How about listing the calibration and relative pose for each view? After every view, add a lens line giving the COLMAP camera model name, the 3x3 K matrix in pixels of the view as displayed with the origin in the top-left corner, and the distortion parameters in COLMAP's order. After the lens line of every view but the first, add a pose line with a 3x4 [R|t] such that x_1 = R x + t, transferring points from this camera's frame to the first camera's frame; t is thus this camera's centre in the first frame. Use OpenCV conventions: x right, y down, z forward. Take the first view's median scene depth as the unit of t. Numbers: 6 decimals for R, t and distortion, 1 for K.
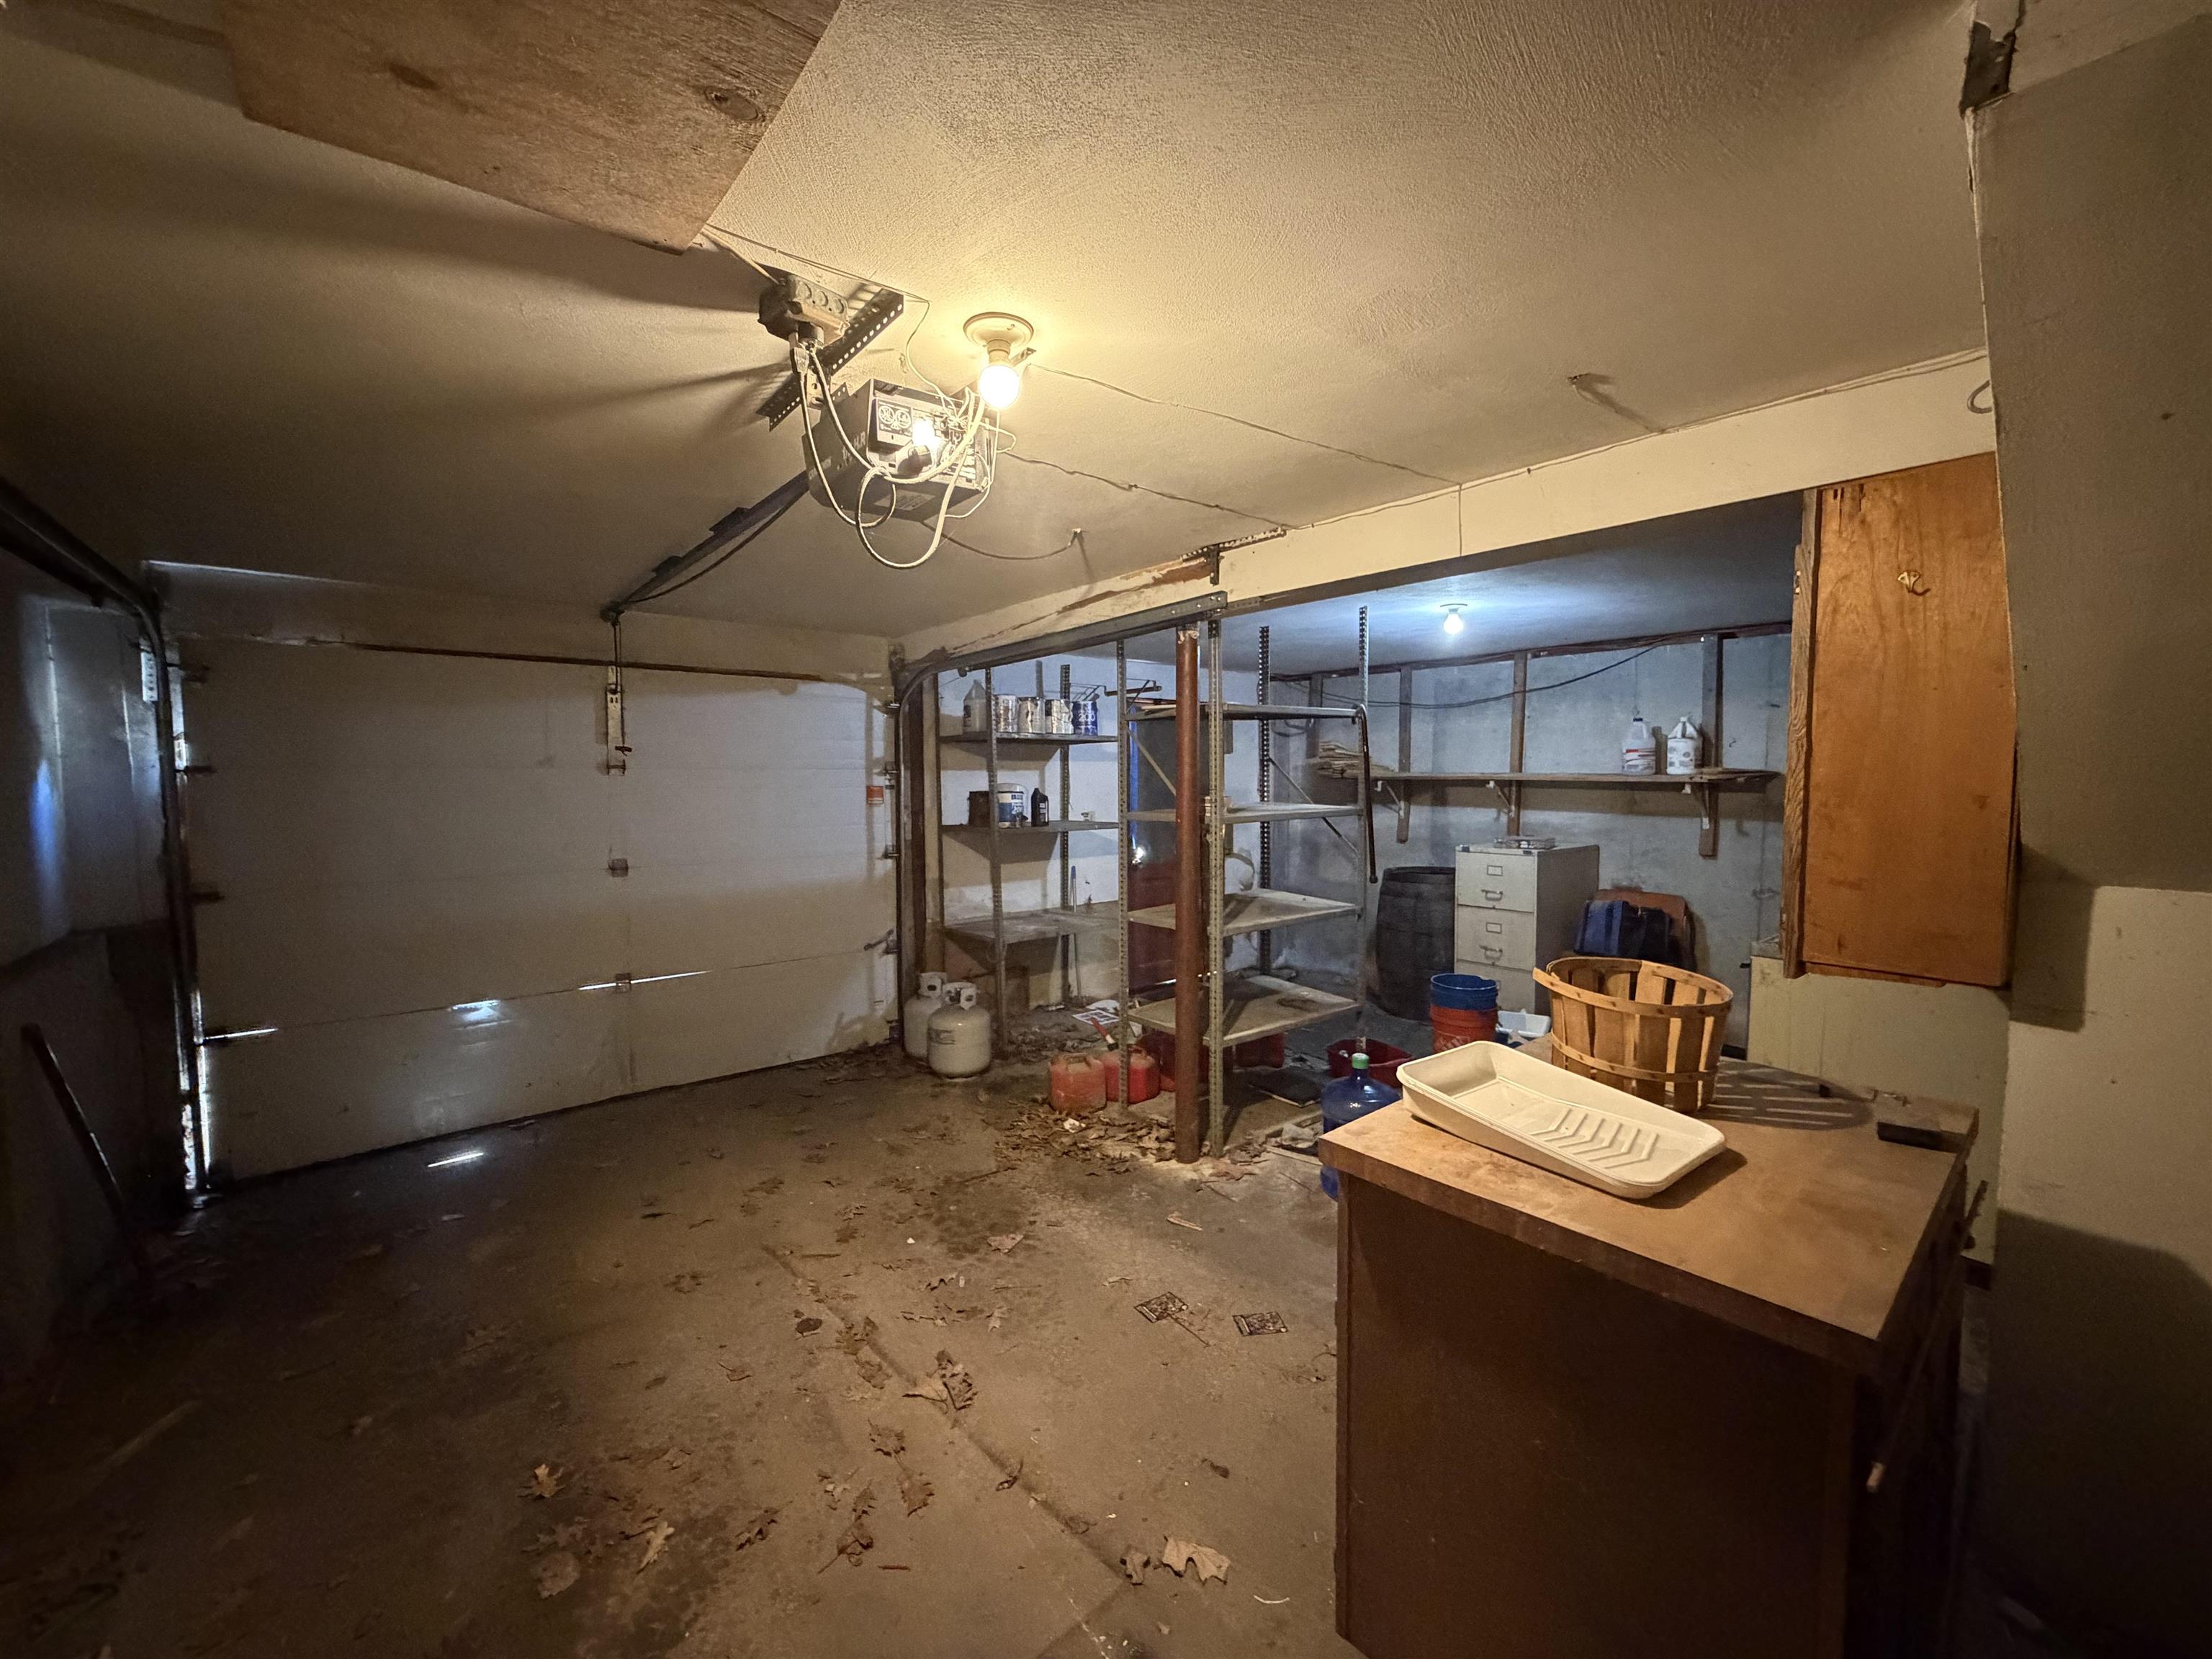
lens RADIAL K [[875.3, 0, 1107.3], [0, 875.3, 823.2], [0, 0, 1]] dist [-0.000542, 0.000260]
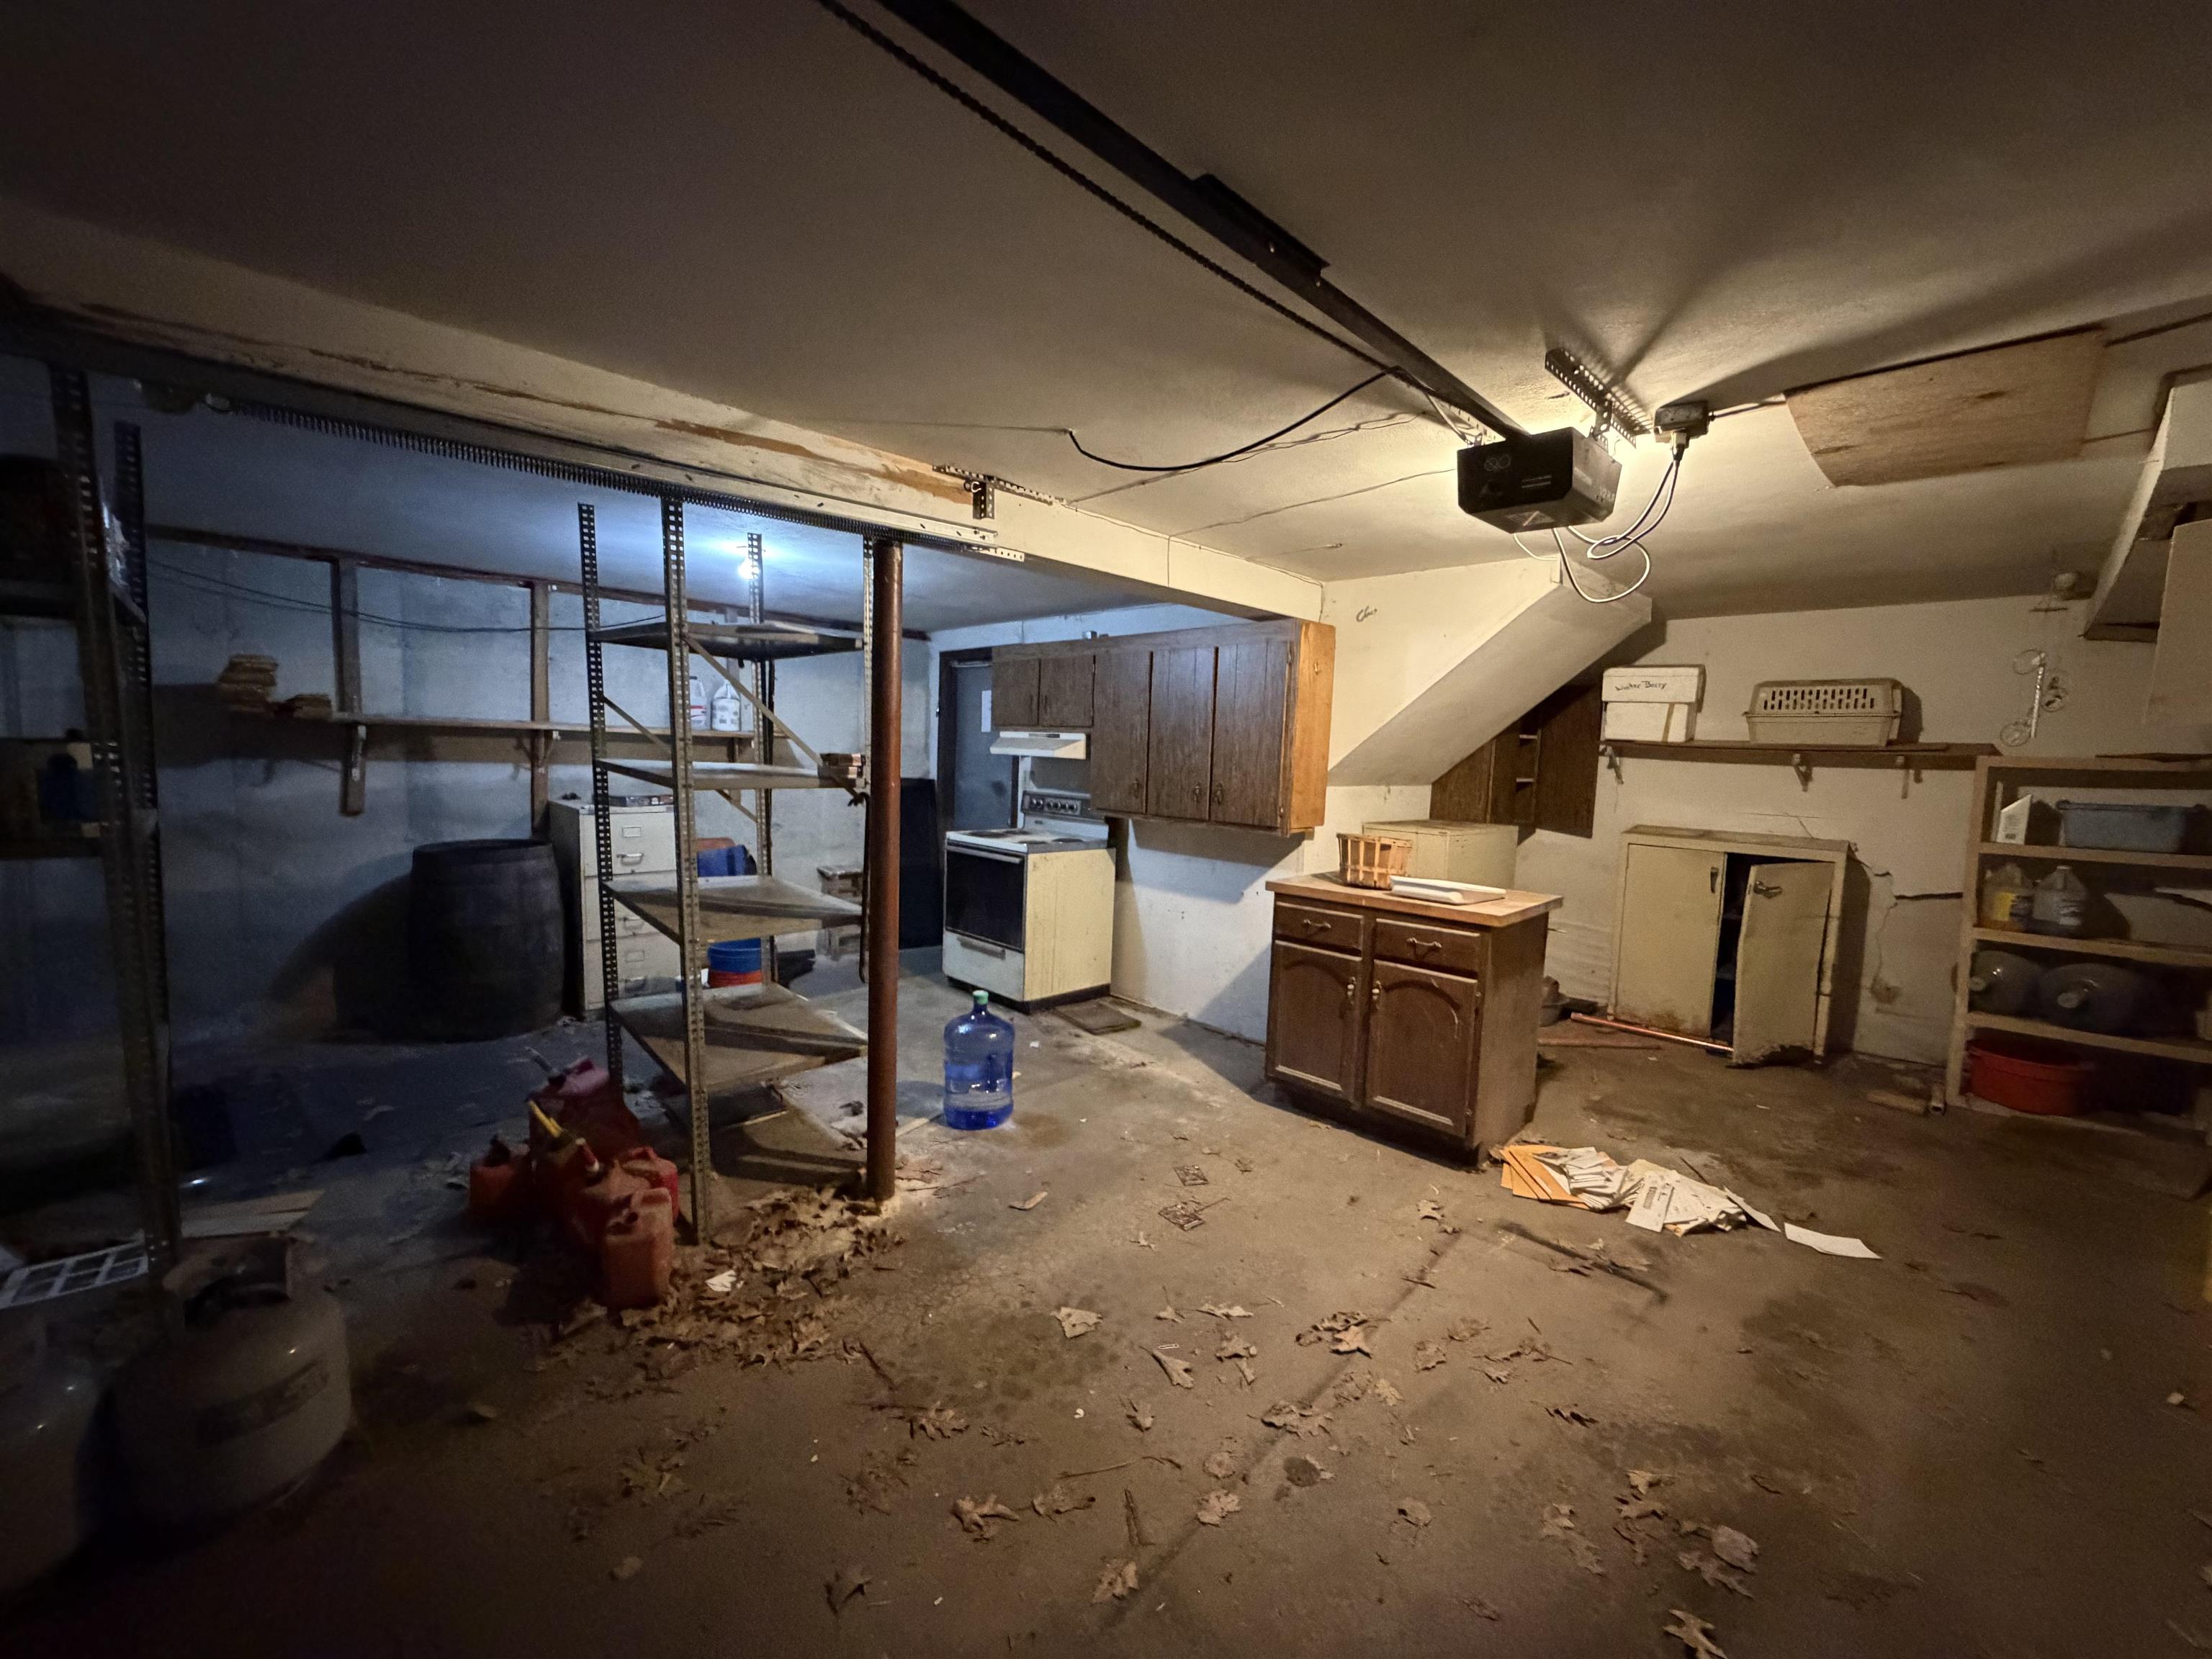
lens RADIAL K [[875.3, 0, 1093.3], [0, 875.3, 823.4], [0, 0, 1]] dist [-0.000542, 0.000260]
pose [[-0.072310, -0.083773, 0.993858, -0.672912], [0.023179, 0.996056, 0.085645, -0.029289], [-0.997113, 0.029229, -0.070083, 0.797573]]
